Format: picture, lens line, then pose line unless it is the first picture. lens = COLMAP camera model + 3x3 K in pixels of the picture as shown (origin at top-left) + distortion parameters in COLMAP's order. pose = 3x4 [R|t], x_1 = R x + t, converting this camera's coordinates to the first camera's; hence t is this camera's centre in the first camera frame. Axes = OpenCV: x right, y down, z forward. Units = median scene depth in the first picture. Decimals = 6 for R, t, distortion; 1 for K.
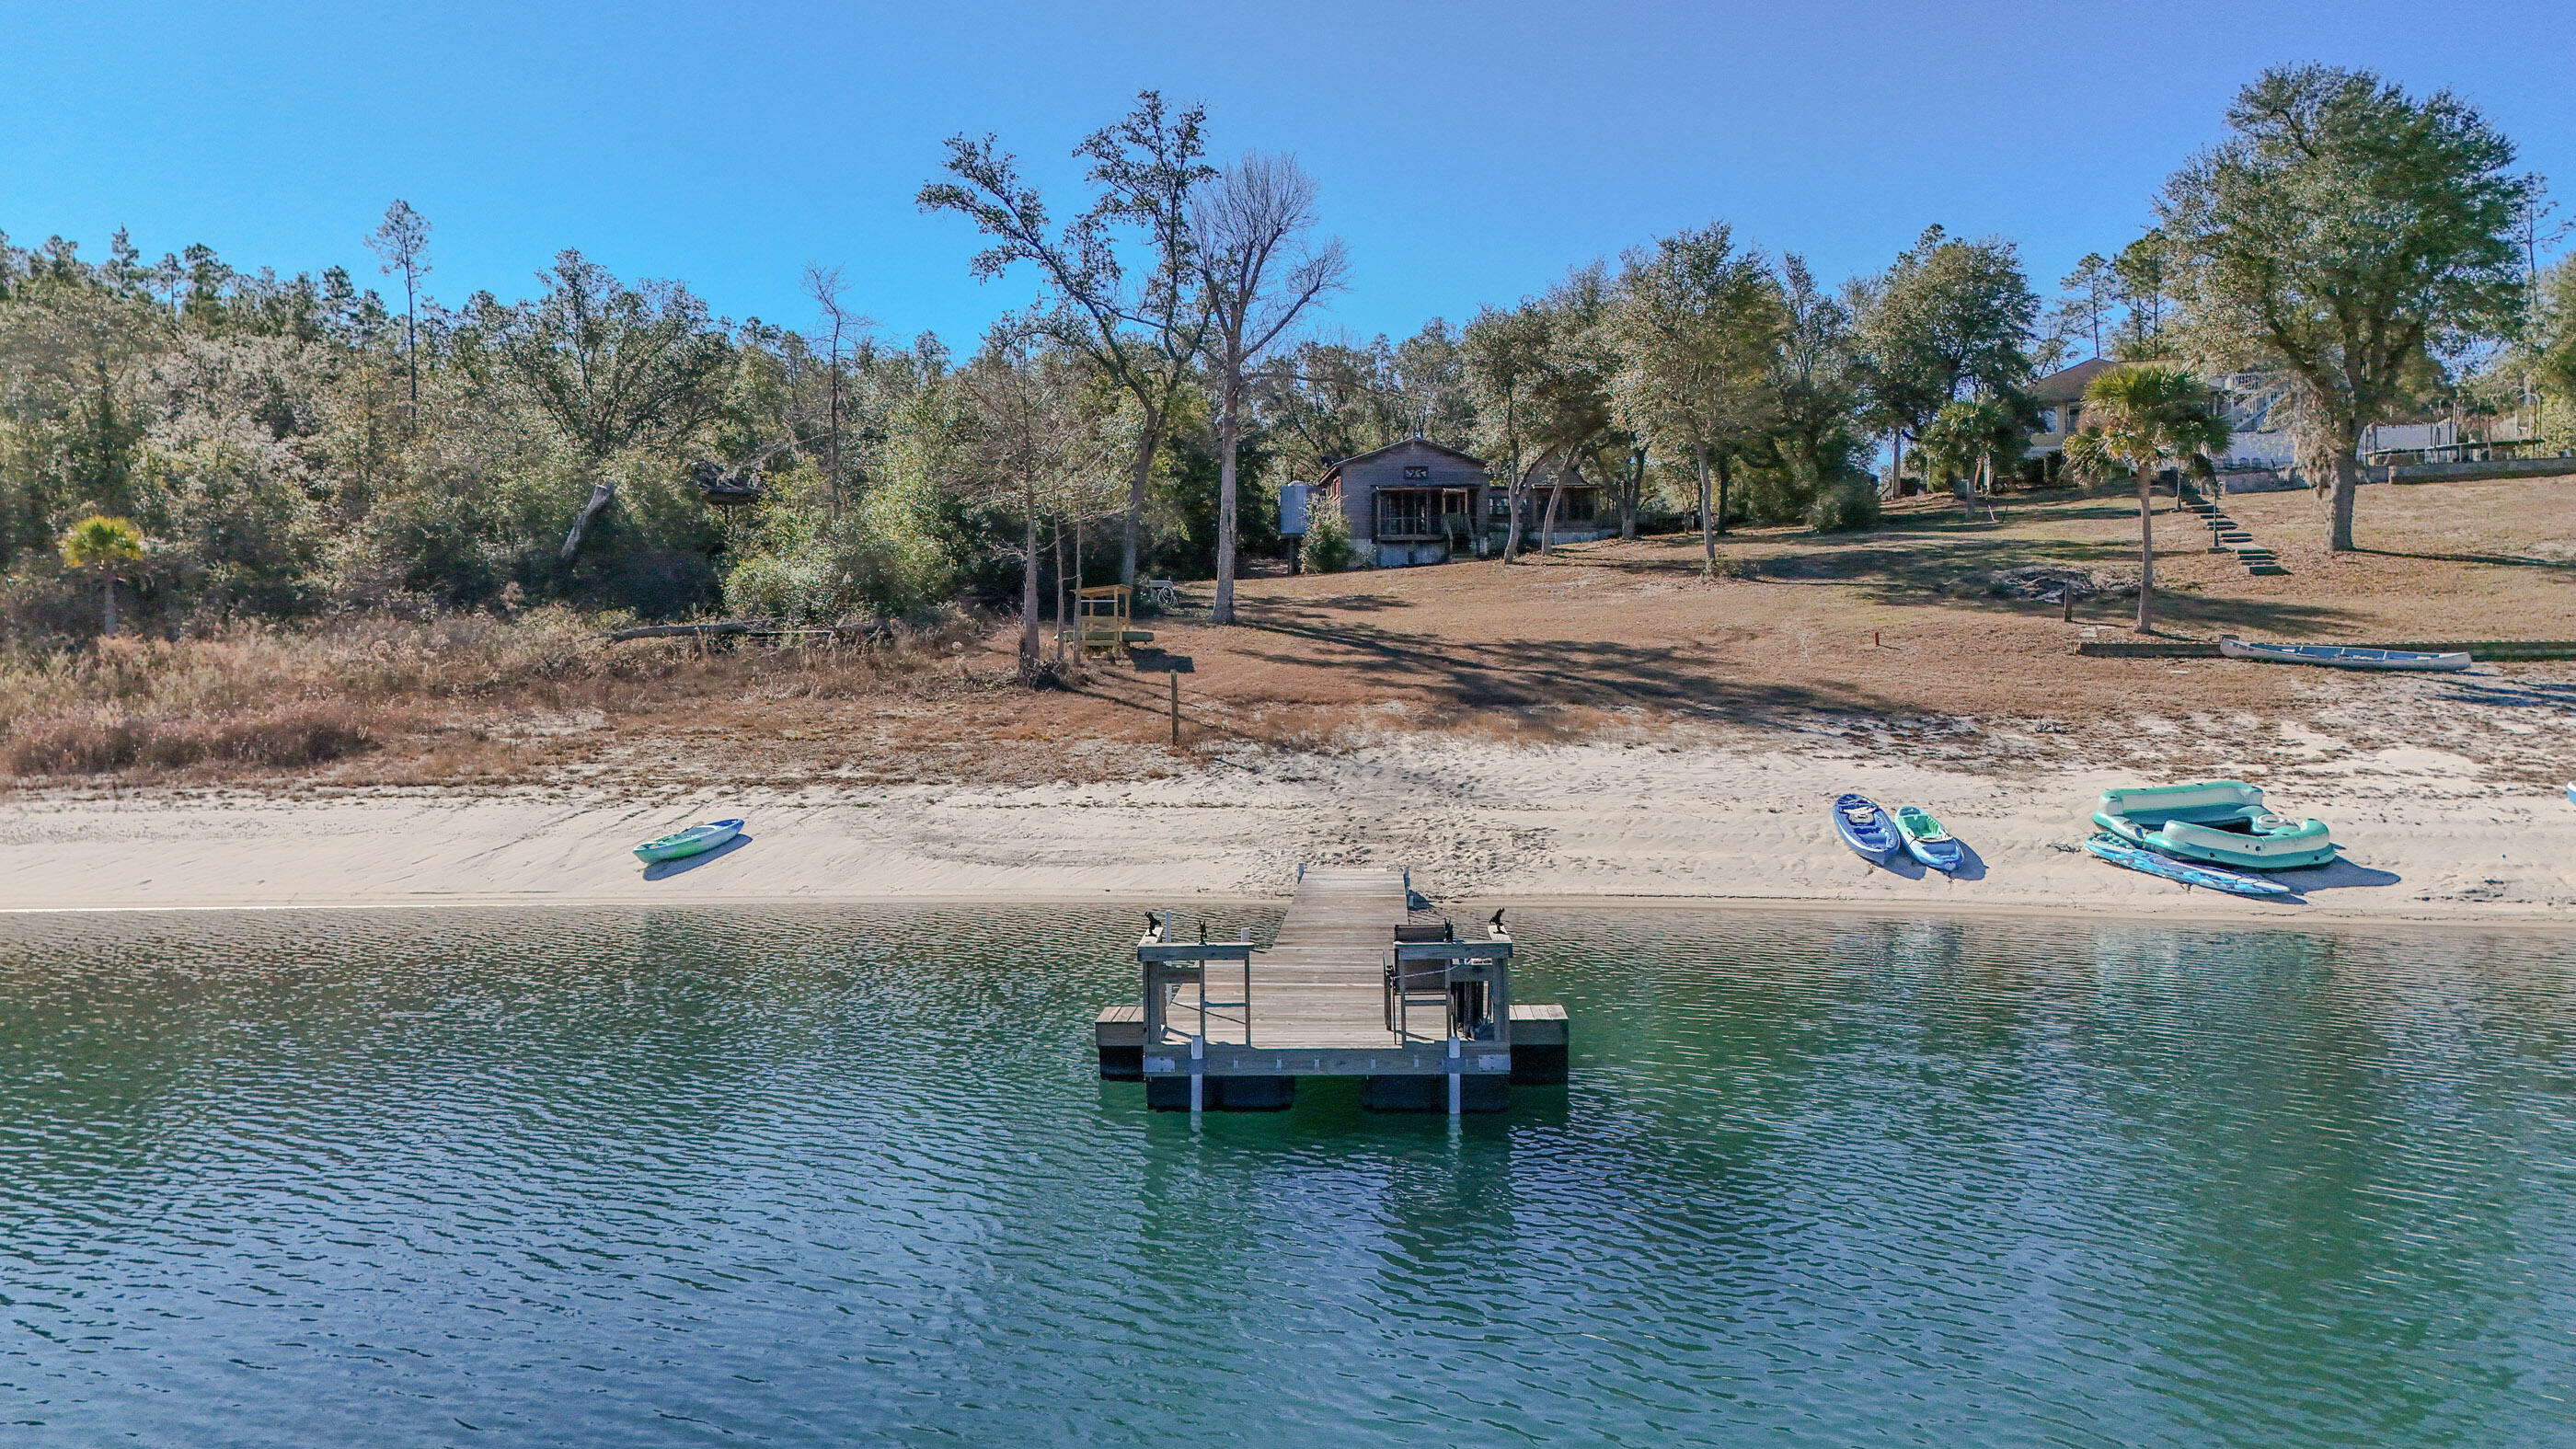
lens RADIAL K [[1836.4, 0, 1288.0], [0, 1836.4, 724.5], [0, 0, 1]] dist [-0.002422, -0.005310]
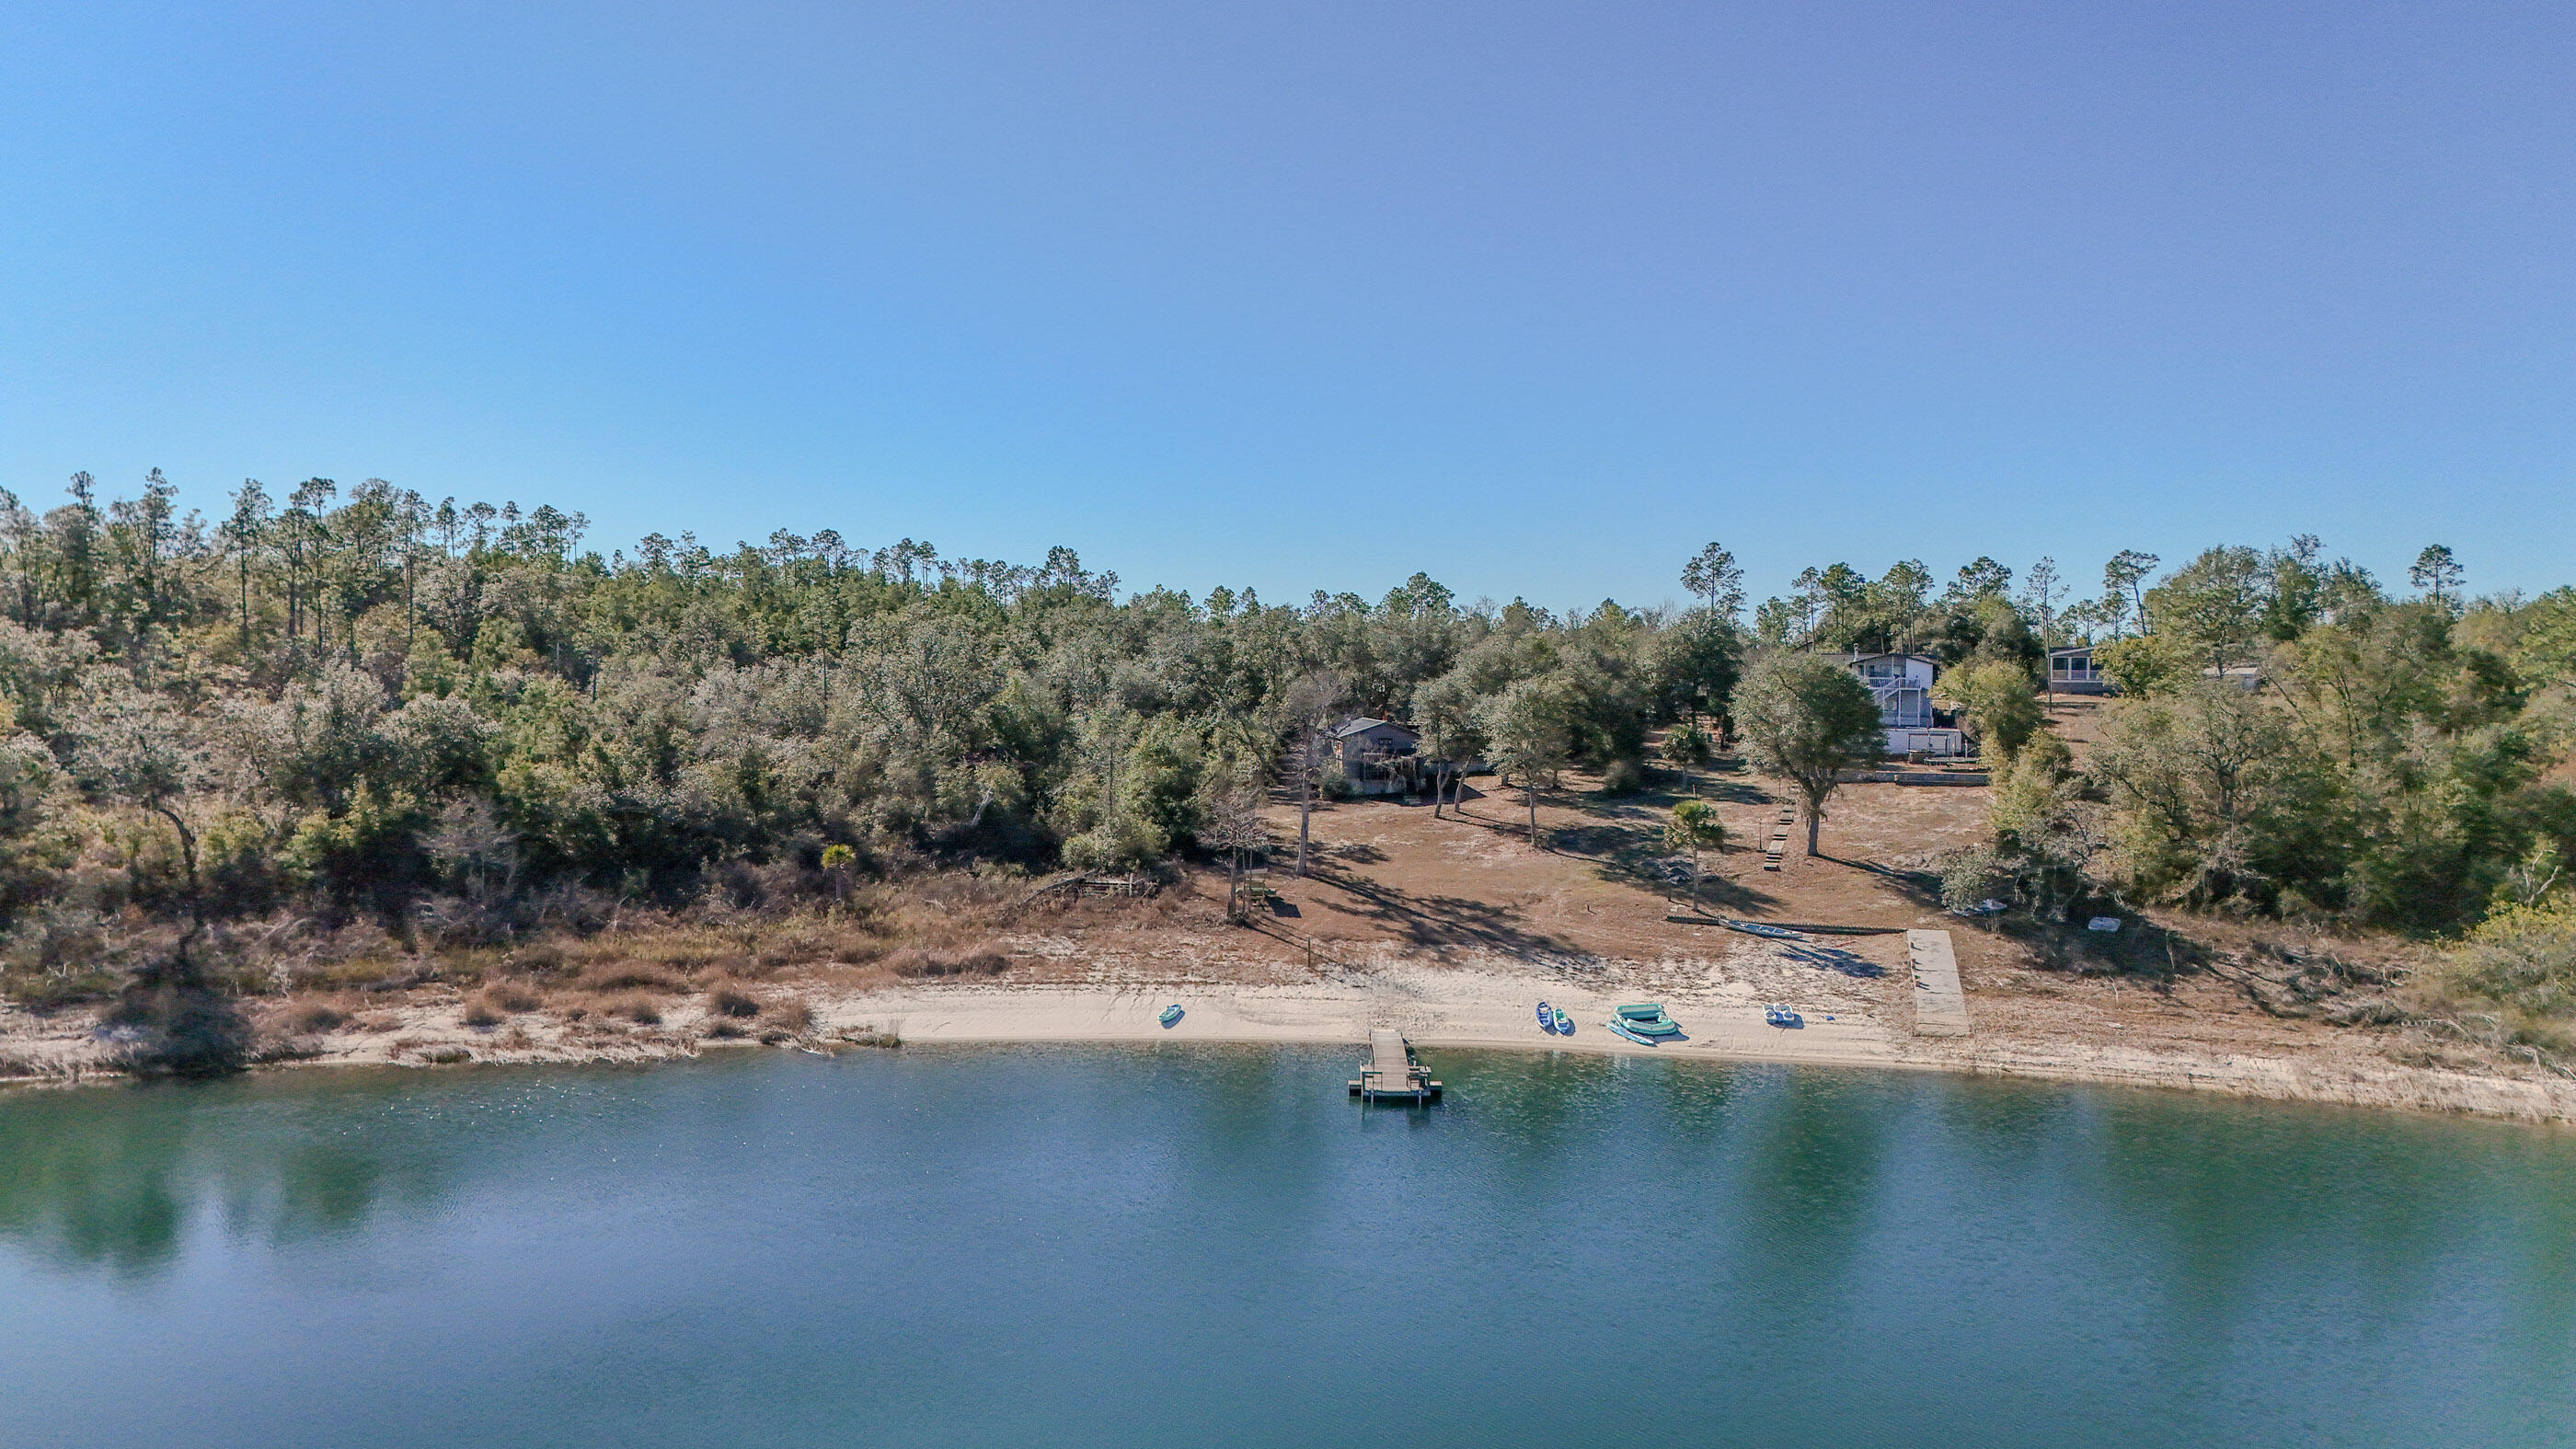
lens RADIAL K [[1836.4, 0, 1288.0], [0, 1836.4, 724.5], [0, 0, 1]] dist [-0.002422, -0.005310]
pose [[0.999151, 0.018069, 0.037033, -0.175086], [-0.018131, 0.999835, 0.001330, -0.305152], [-0.037003, -0.002001, 0.999313, -1.482992]]
